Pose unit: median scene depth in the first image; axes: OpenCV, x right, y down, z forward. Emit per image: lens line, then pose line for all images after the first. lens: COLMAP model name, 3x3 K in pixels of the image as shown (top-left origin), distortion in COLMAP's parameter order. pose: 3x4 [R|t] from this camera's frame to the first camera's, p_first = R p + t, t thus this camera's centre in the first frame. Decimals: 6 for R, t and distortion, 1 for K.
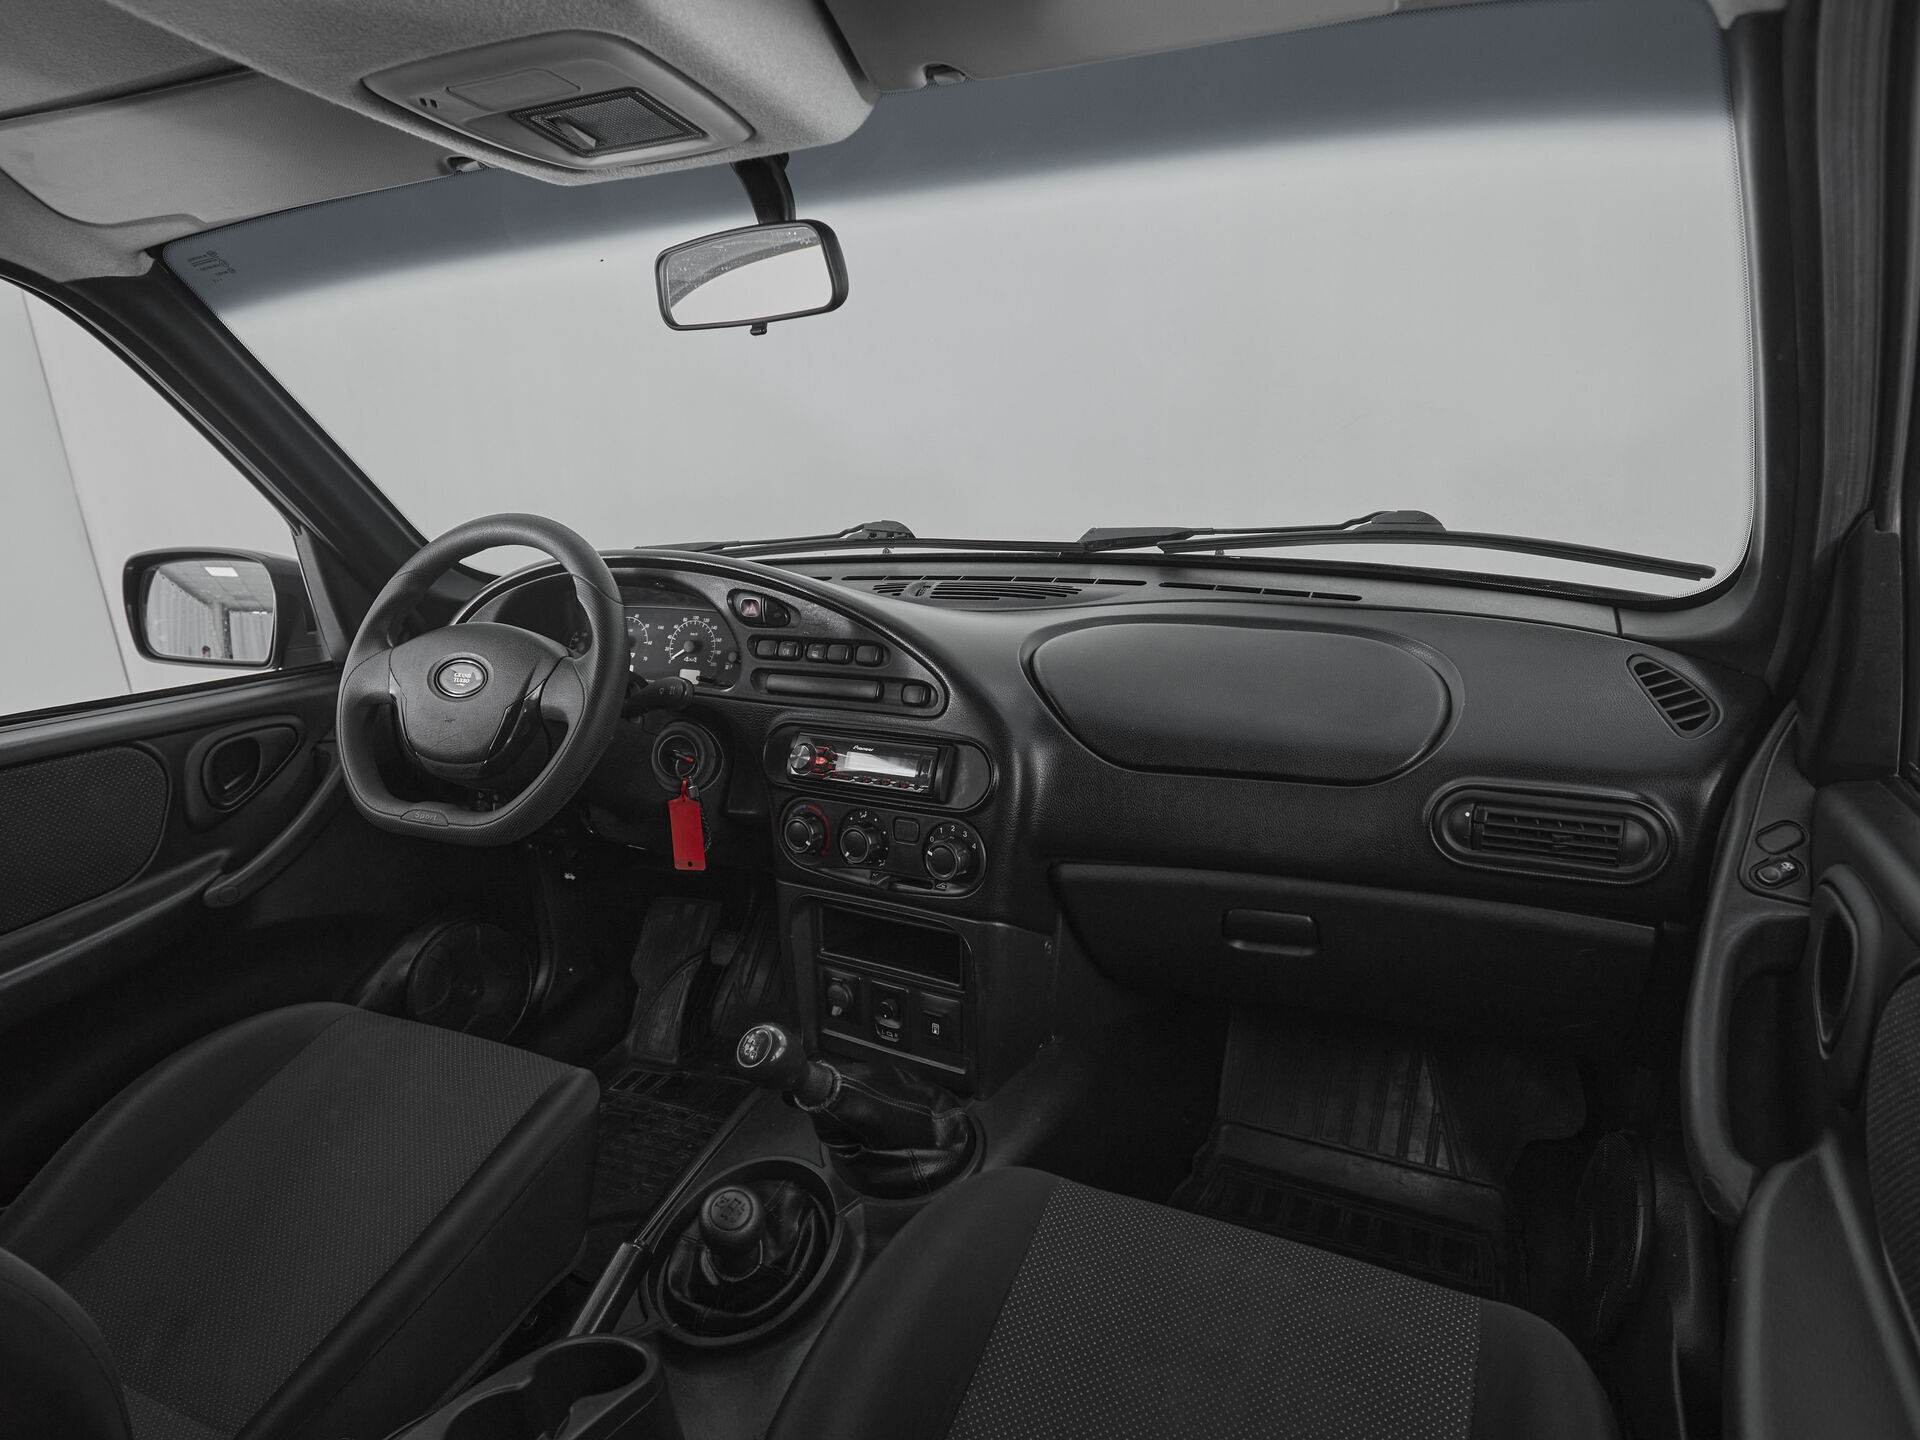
lens RADIAL K [[1095.2, 0, 968.5], [0, 1095.2, 718.5], [0, 0, 1]] dist [-0.000647, -0.000775]
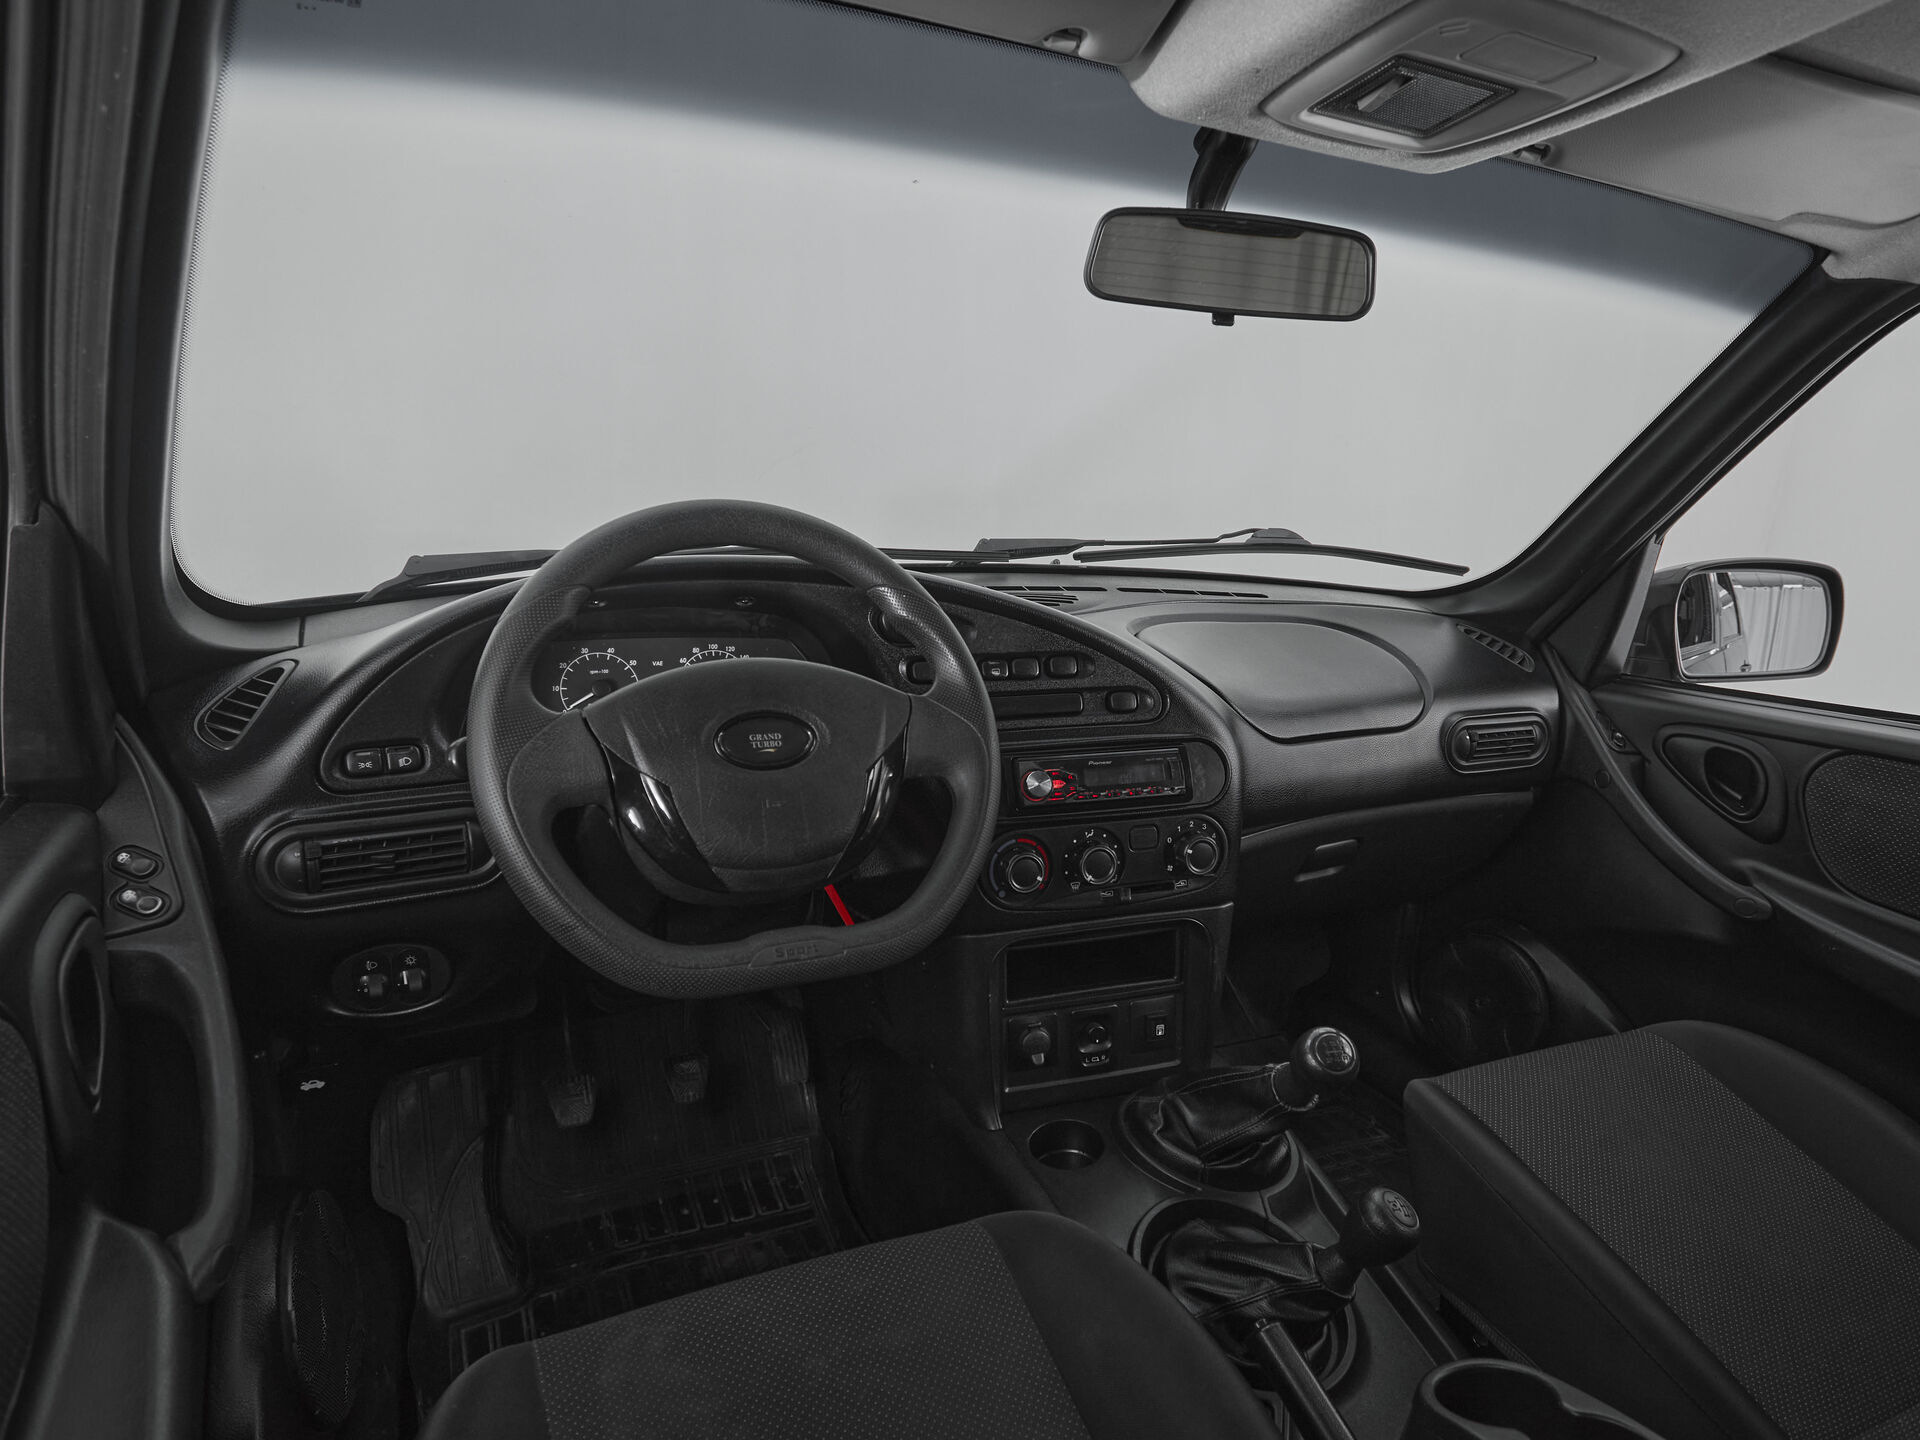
lens RADIAL K [[1095.2, 0, 968.5], [0, 1095.2, 718.5], [0, 0, 1]] dist [-0.000647, -0.000775]
pose [[0.643576, -0.107097, 0.757852, -0.845681], [0.124151, 0.991656, 0.034707, -0.055345], [-0.755246, 0.071751, 0.651503, 0.441014]]
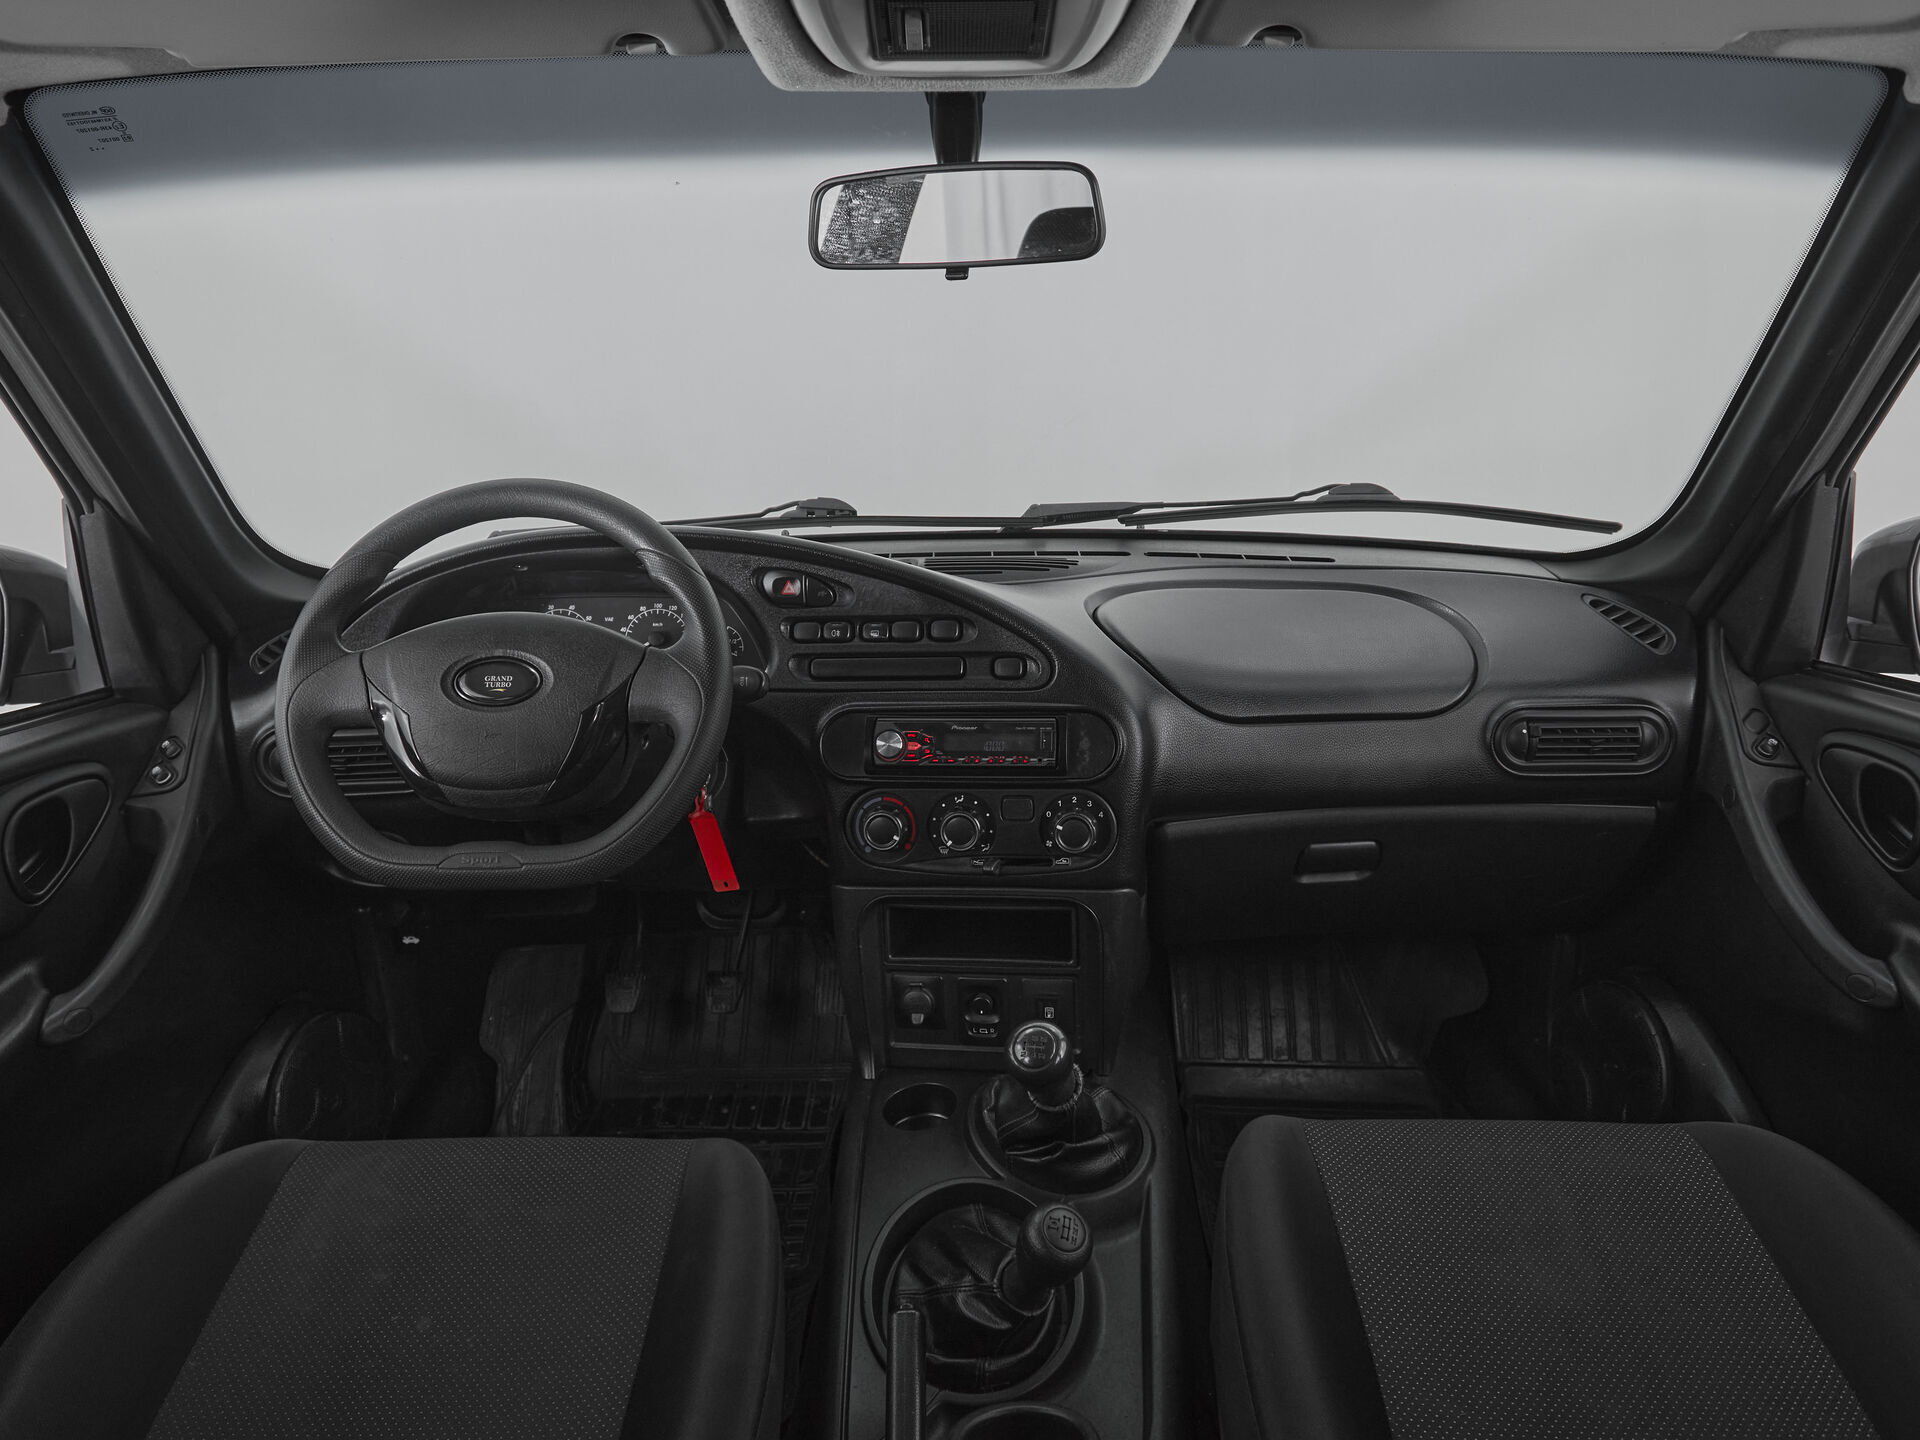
lens RADIAL K [[1094.1, 0, 971.7], [0, 1094.1, 676.1], [0, 0, 1]] dist [-0.002345, -0.000965]
pose [[0.910567, -0.065049, 0.408211, -0.448690], [0.082217, 0.996310, -0.024633, 0.006526], [-0.405103, 0.055992, 0.912555, 0.129422]]
